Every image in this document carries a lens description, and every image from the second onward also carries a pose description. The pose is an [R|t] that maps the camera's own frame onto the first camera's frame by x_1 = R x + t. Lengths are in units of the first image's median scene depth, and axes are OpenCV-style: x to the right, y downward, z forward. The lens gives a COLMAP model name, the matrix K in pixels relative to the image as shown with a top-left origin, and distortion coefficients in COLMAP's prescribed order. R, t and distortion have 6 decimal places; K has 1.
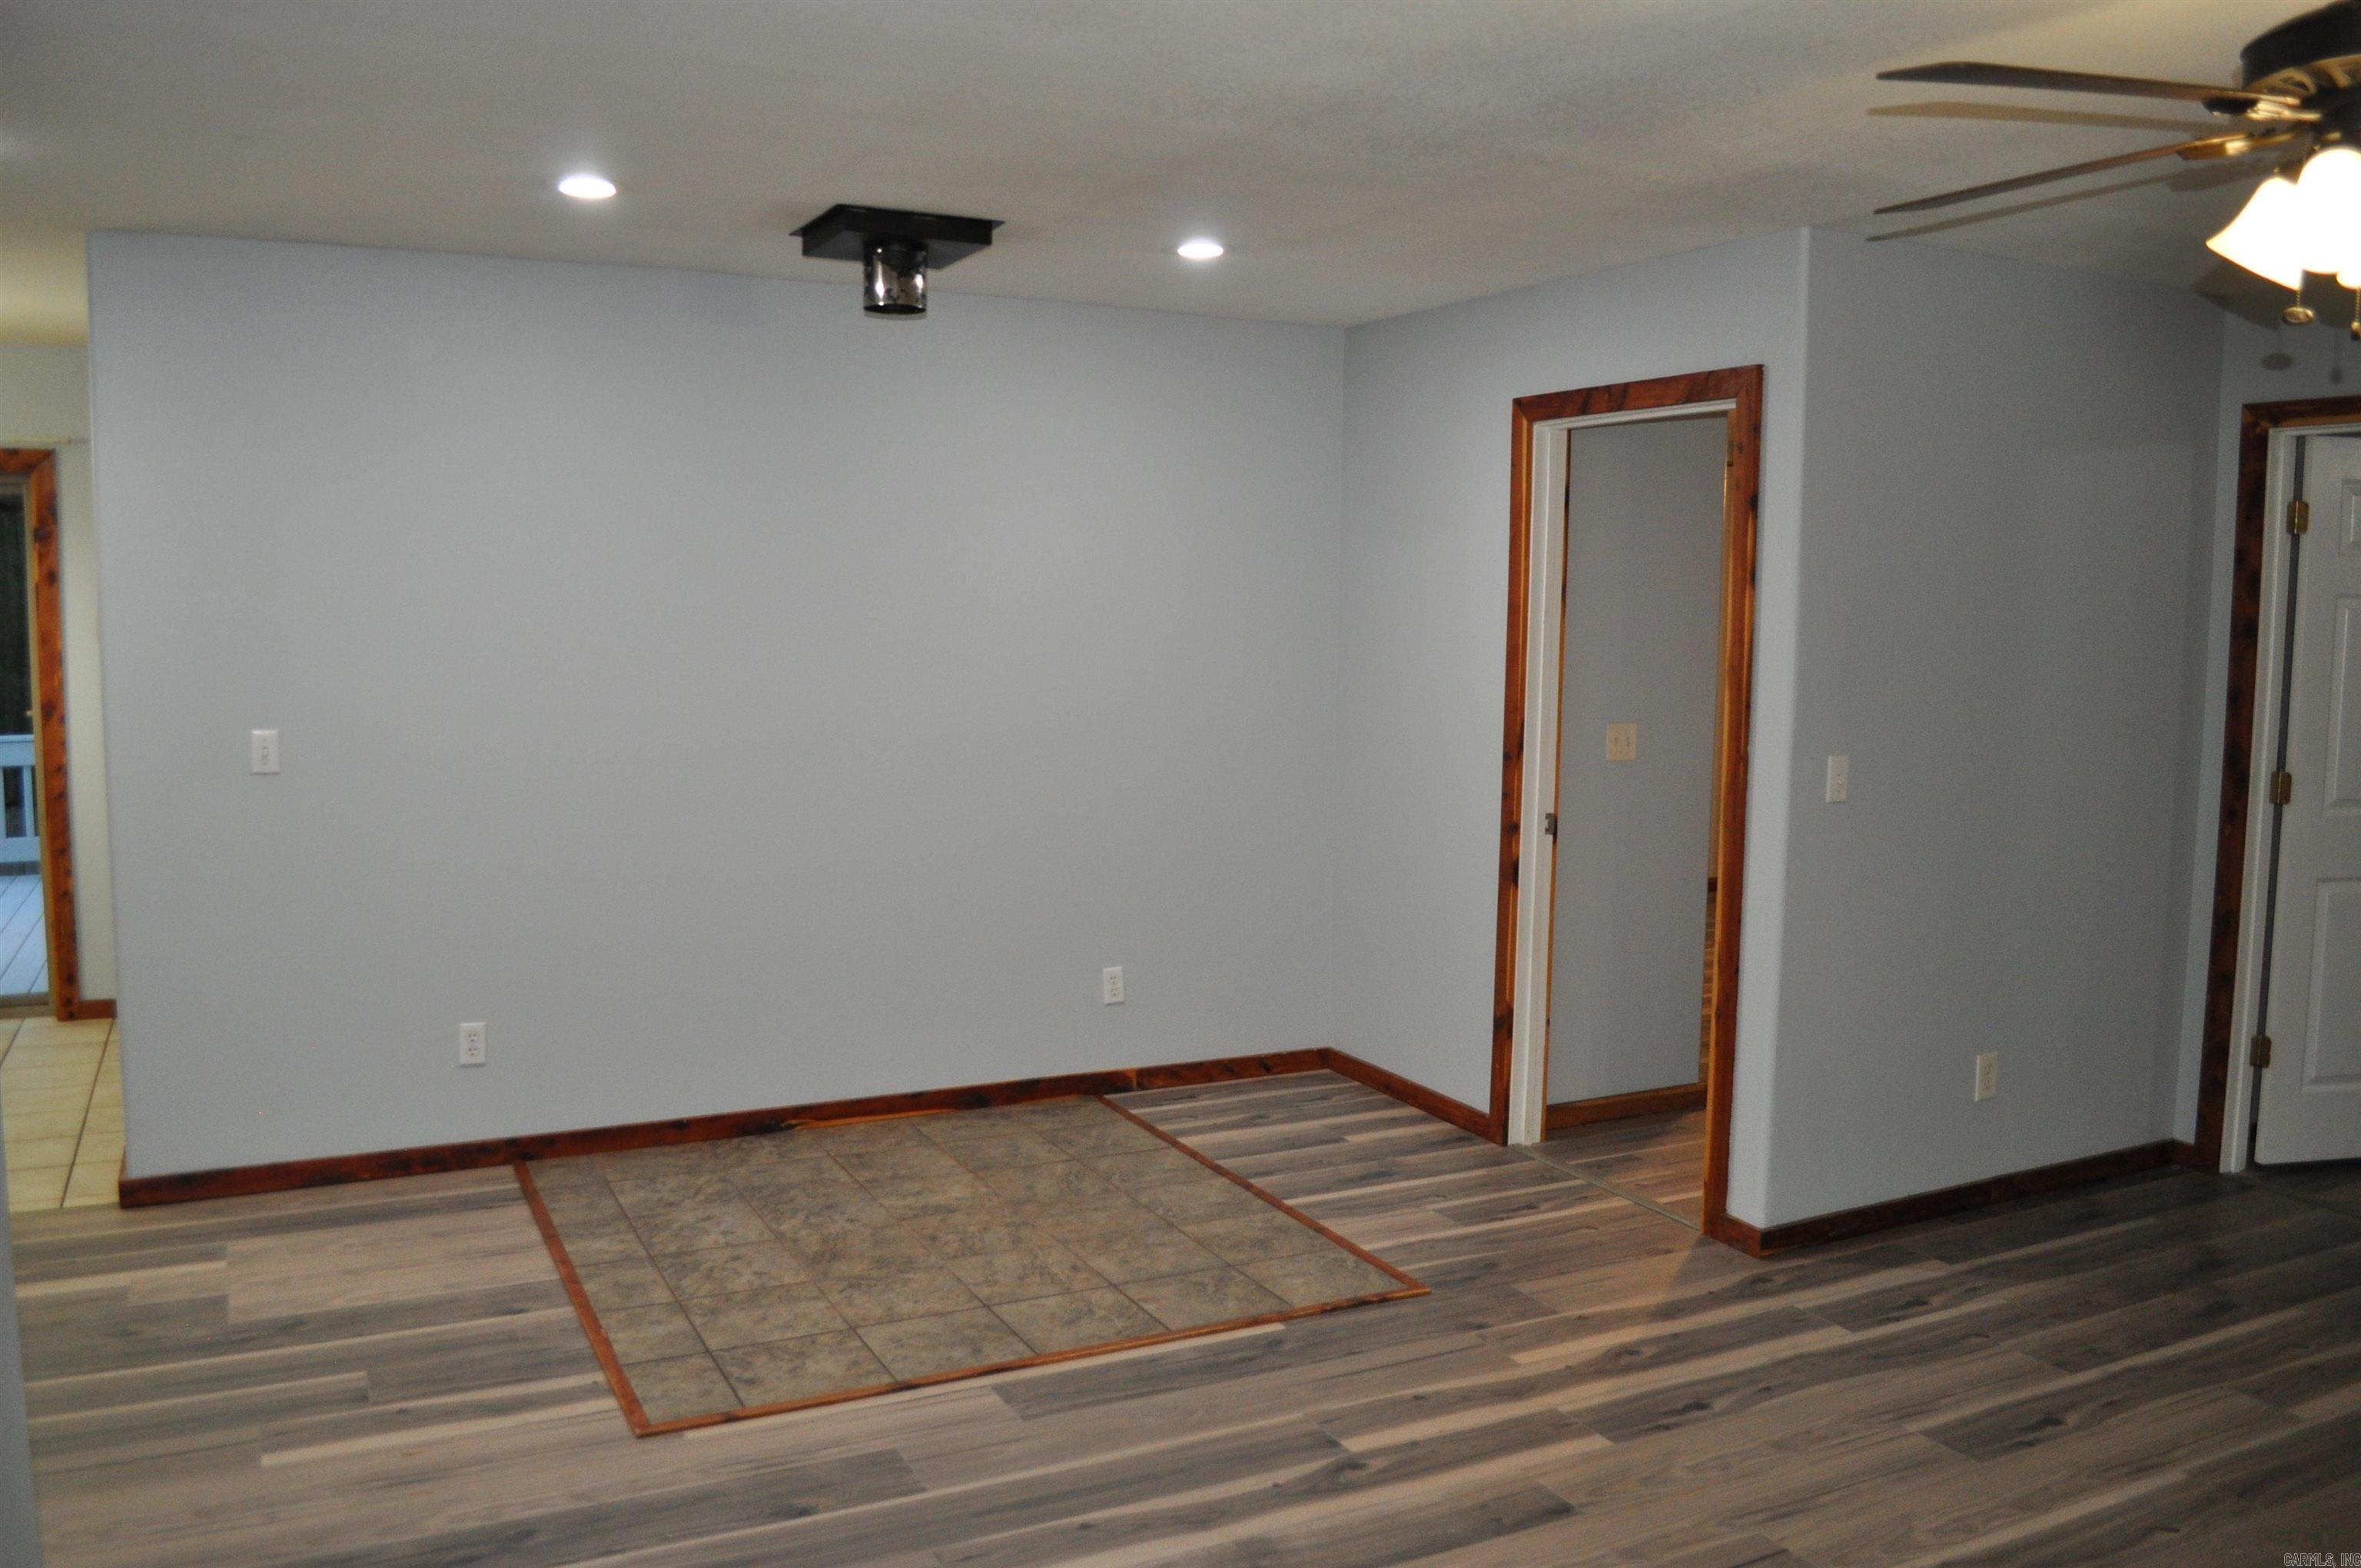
lens RADIAL K [[1861.6, 0, 1178.5], [0, 1861.6, 772.5], [0, 0, 1]] dist [-0.076766, 0.007006]
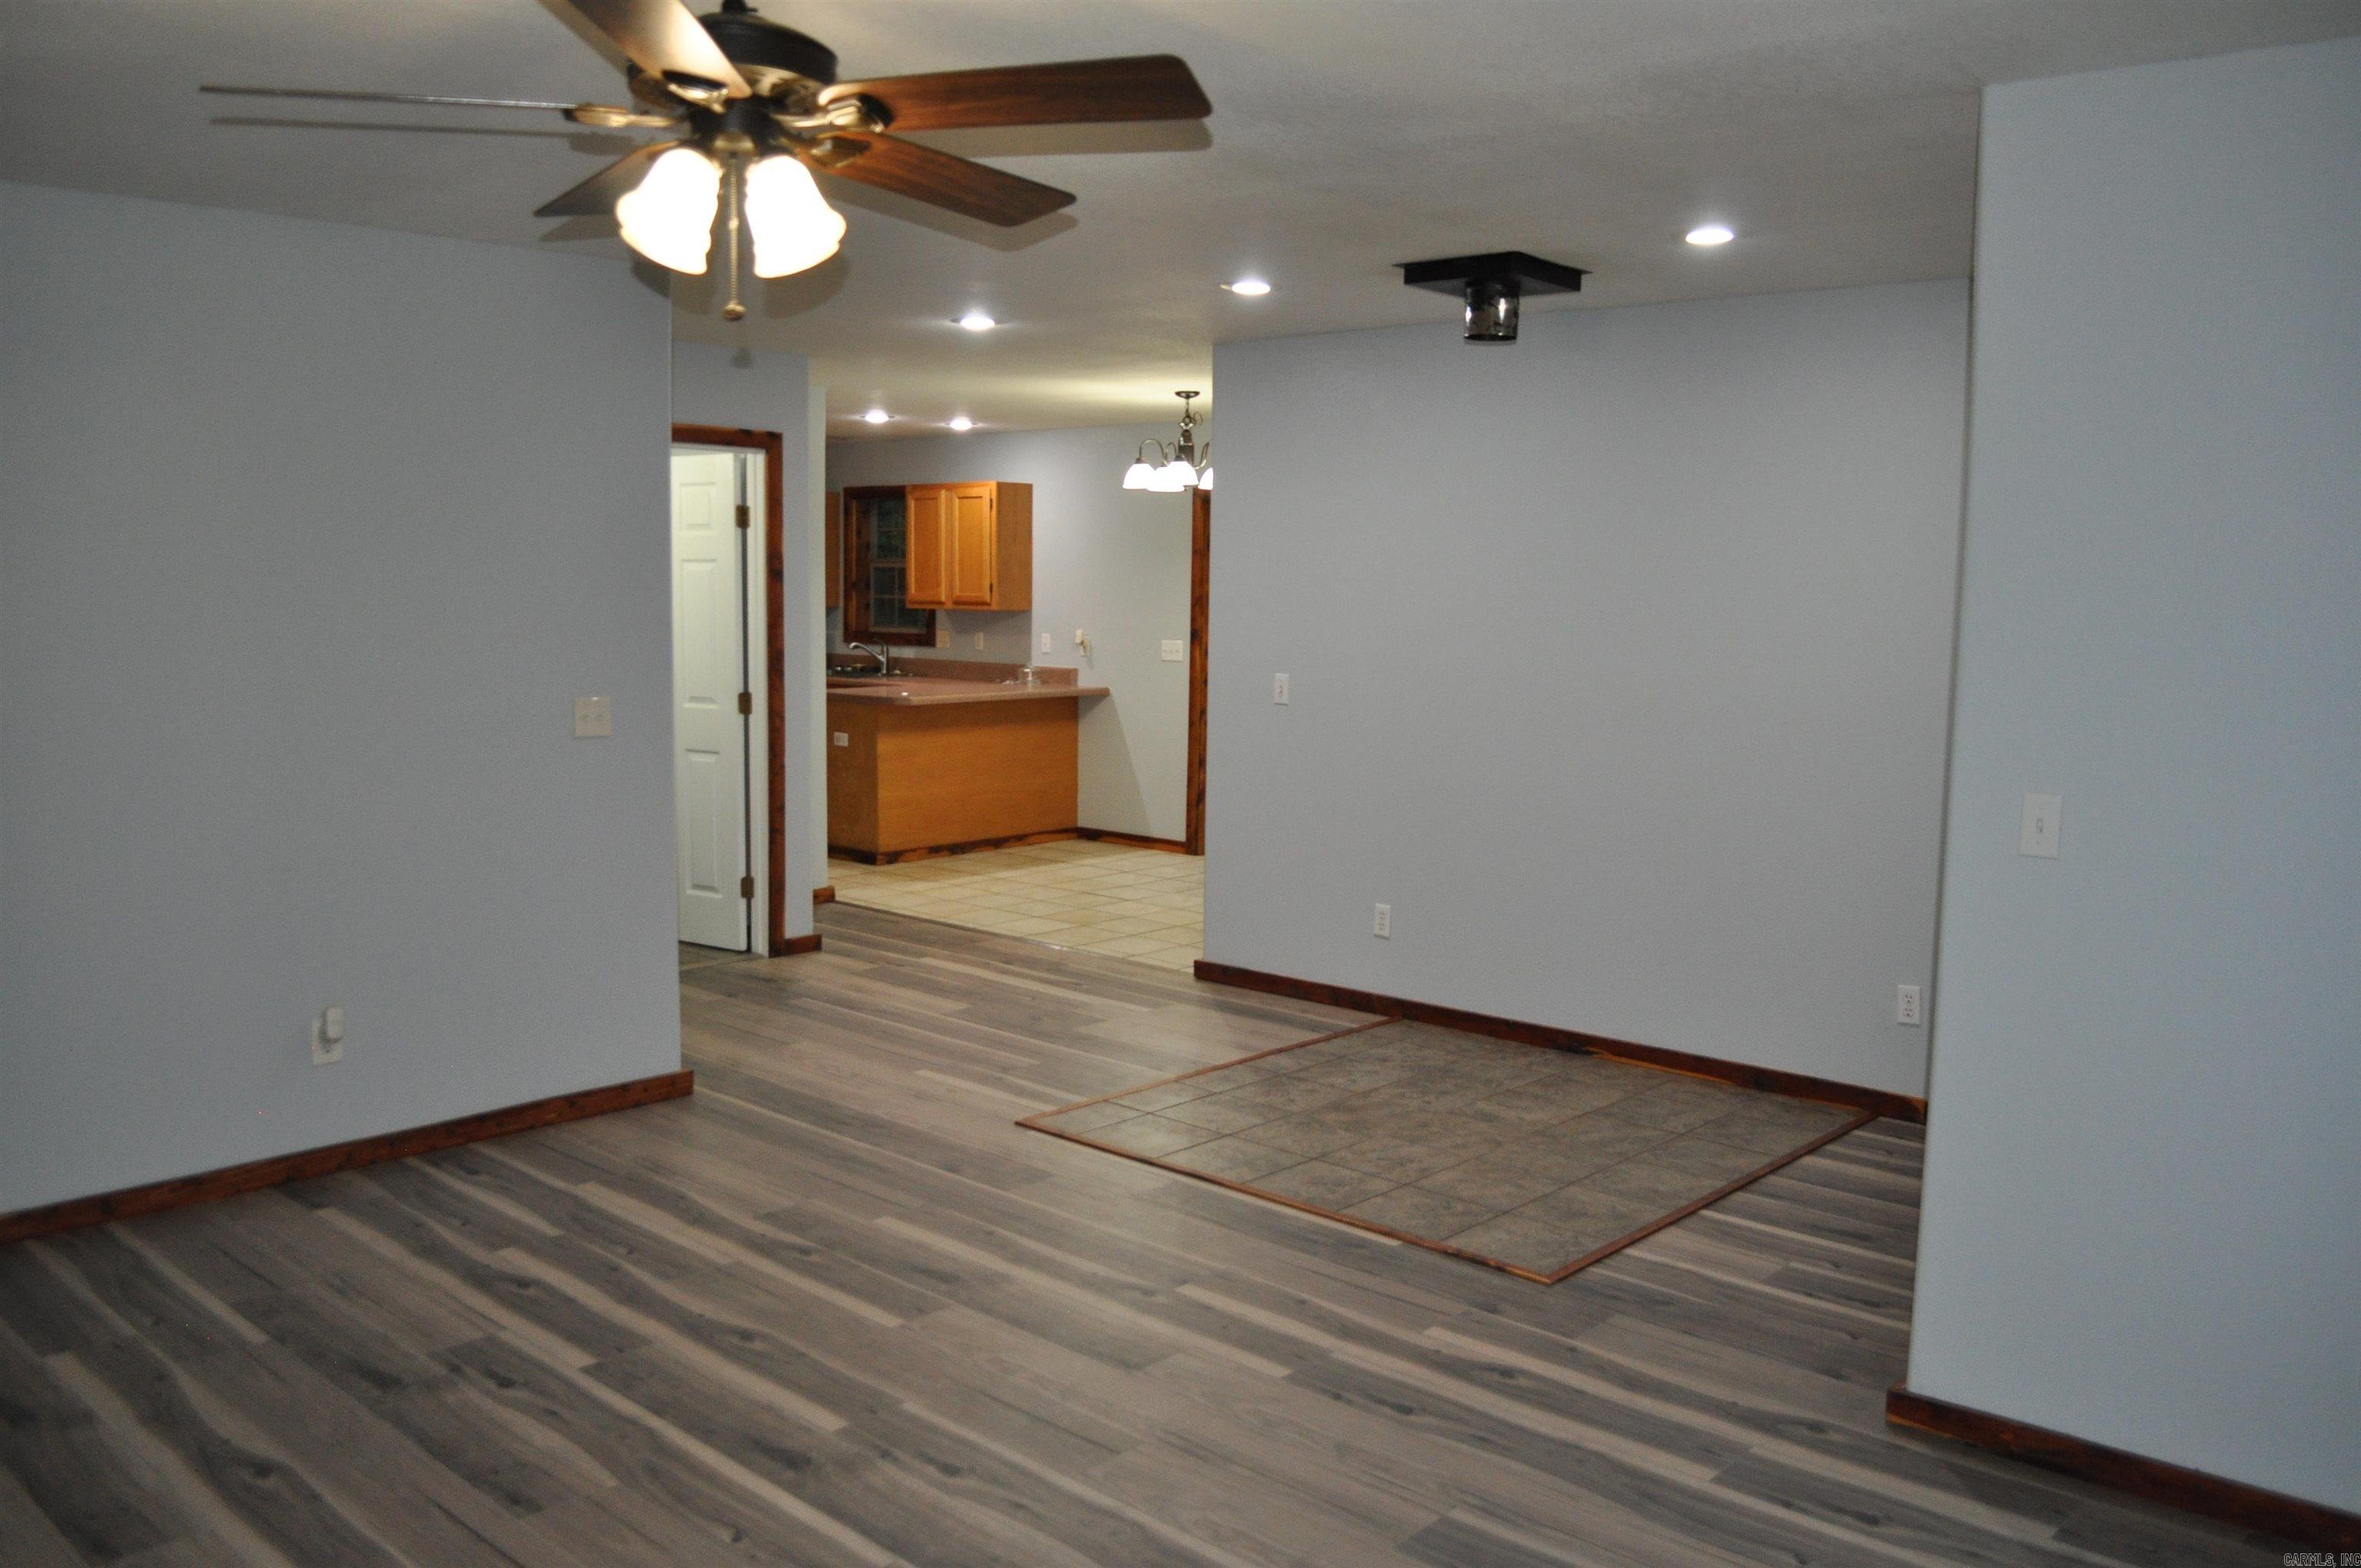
lens RADIAL K [[1861.6, 0, 1178.9], [0, 1861.6, 795.8], [0, 0, 1]] dist [-0.076766, 0.007006]
pose [[0.353628, 0.101588, -0.929853, 0.906244], [-0.097399, 0.992680, 0.071410, -0.025989], [0.930301, 0.065314, 0.360934, 0.424434]]
